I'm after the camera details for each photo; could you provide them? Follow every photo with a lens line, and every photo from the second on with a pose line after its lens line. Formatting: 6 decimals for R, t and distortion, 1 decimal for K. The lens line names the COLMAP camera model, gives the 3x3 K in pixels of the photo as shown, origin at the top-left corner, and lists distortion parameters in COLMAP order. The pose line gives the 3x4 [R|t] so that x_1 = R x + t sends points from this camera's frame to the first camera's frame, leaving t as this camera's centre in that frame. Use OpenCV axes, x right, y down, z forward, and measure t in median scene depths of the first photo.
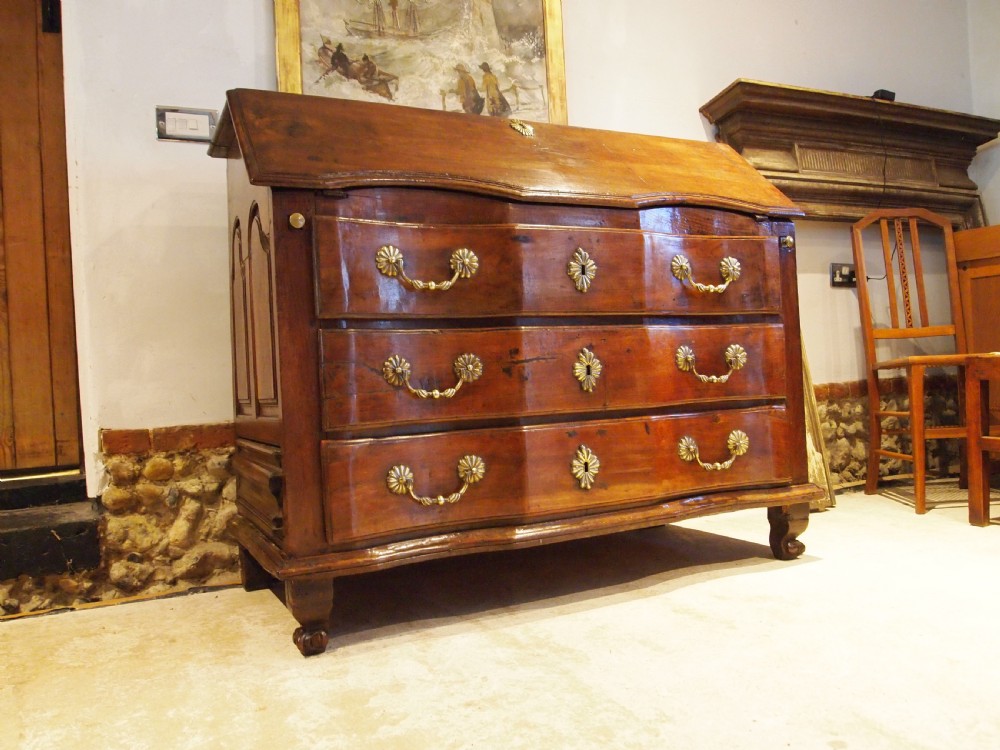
lens RADIAL K [[800.1, 0, 506.7], [0, 800.1, 378.7], [0, 0, 1]] dist [-0.049114, 0.002211]
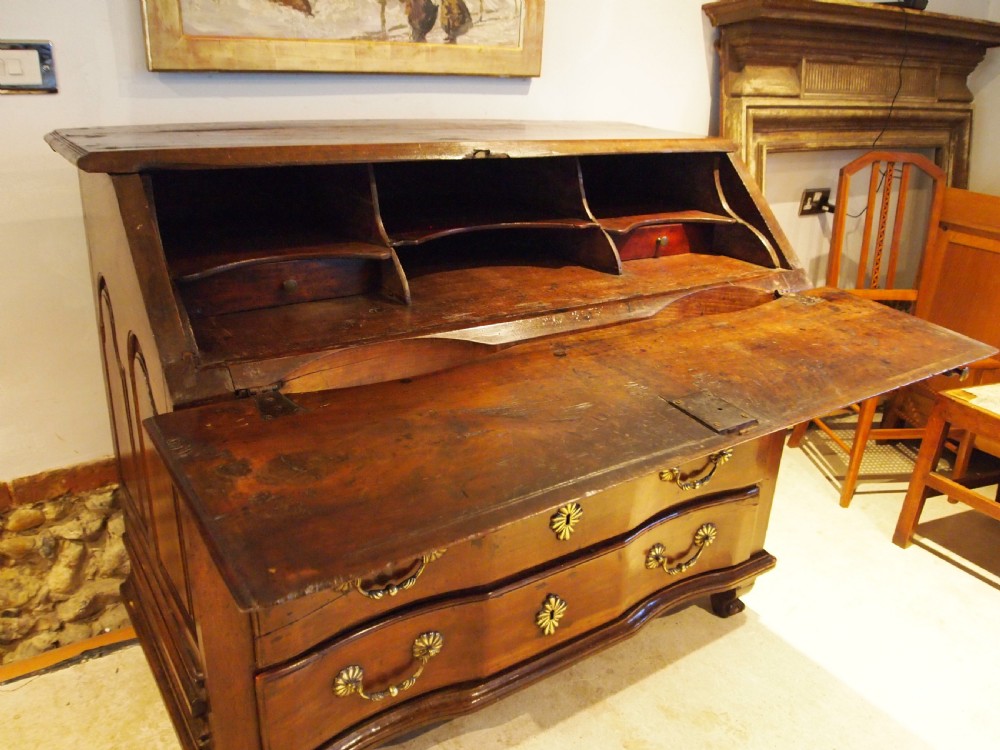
lens RADIAL K [[800.1, 0, 506.7], [0, 800.1, 378.7], [0, 0, 1]] dist [-0.049114, 0.002211]
pose [[0.985009, 0.037201, 0.168445, -0.090494], [-0.098619, 0.922603, 0.372932, -0.377635], [-0.141535, -0.383953, 0.912441, 0.243724]]
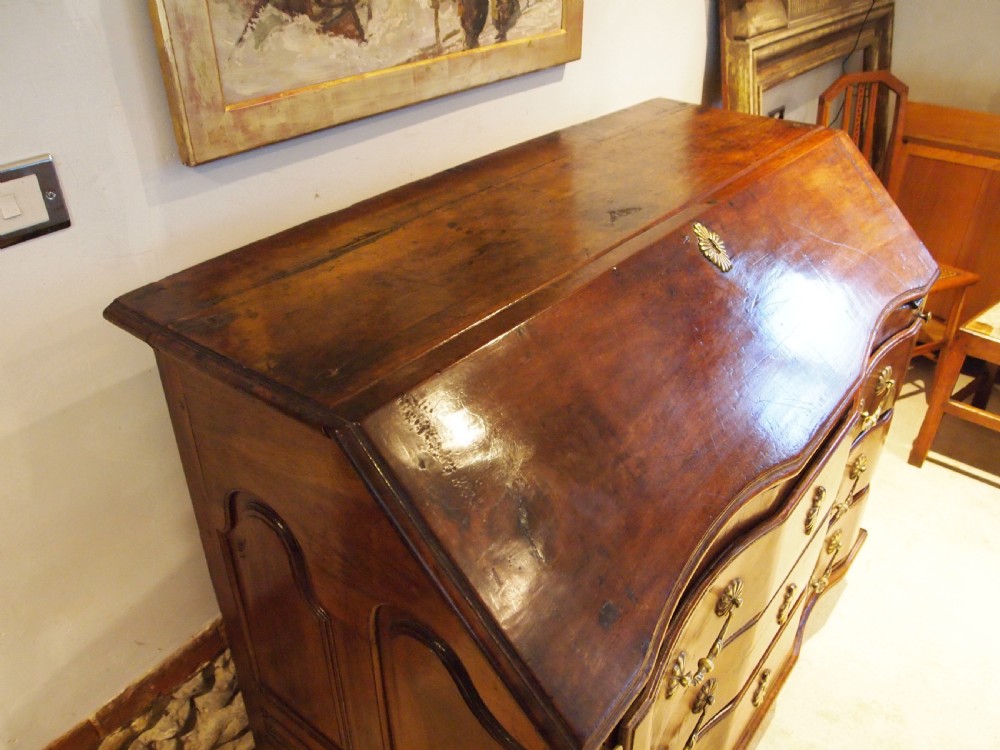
lens RADIAL K [[800.1, 0, 506.7], [0, 800.1, 378.7], [0, 0, 1]] dist [-0.049114, 0.002211]
pose [[0.899327, -0.185651, 0.395910, -0.350315], [-0.049279, 0.856602, 0.513619, -0.493067], [-0.434491, -0.481422, 0.761217, 0.519365]]
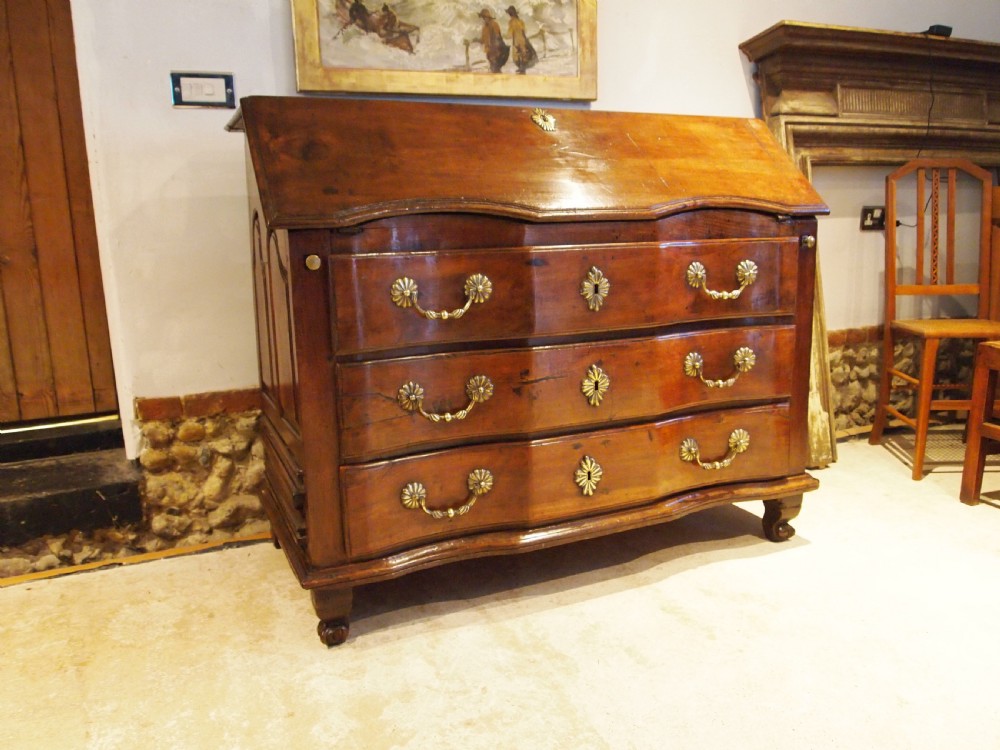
lens RADIAL K [[799.0, 0, 506.8], [0, 799.0, 377.3], [0, 0, 1]] dist [-0.052246, 0.007592]
pose [[0.998825, 0.037091, -0.031183, 0.015020], [-0.030002, 0.978696, 0.203110, -0.188519], [0.038052, -0.201936, 0.978659, -0.012303]]
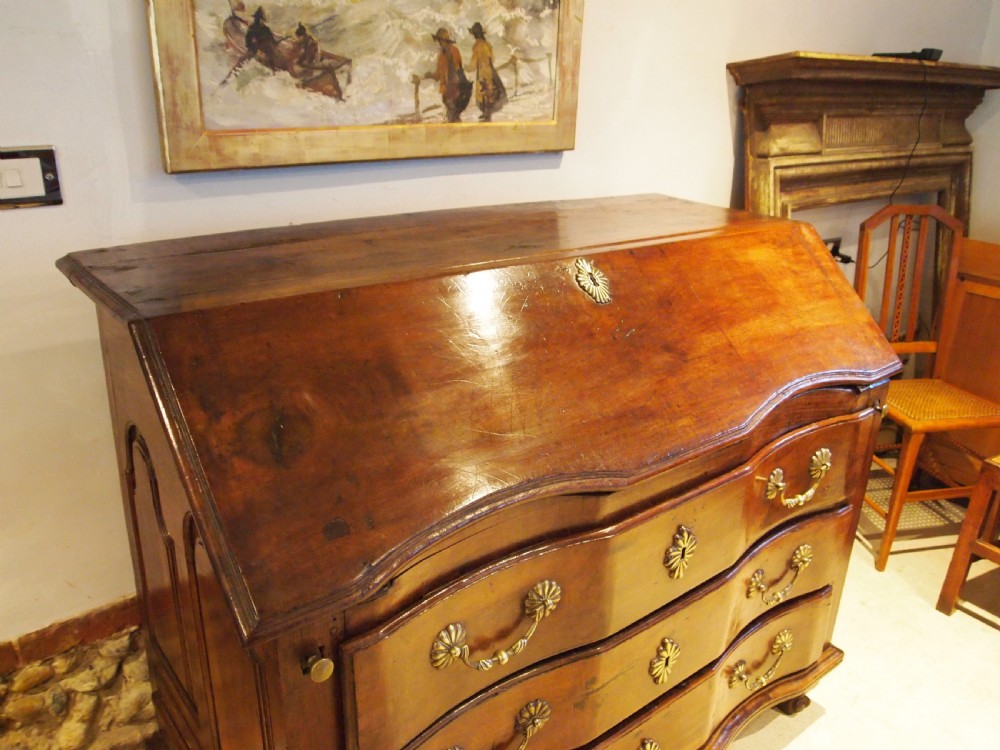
lens RADIAL K [[799.0, 0, 506.8], [0, 799.0, 377.3], [0, 0, 1]] dist [-0.052246, 0.007592]
pose [[0.972113, -0.000166, 0.234513, -0.187563], [-0.085309, 0.931238, 0.354286, -0.433068], [-0.218446, -0.364413, 0.905254, 0.365357]]
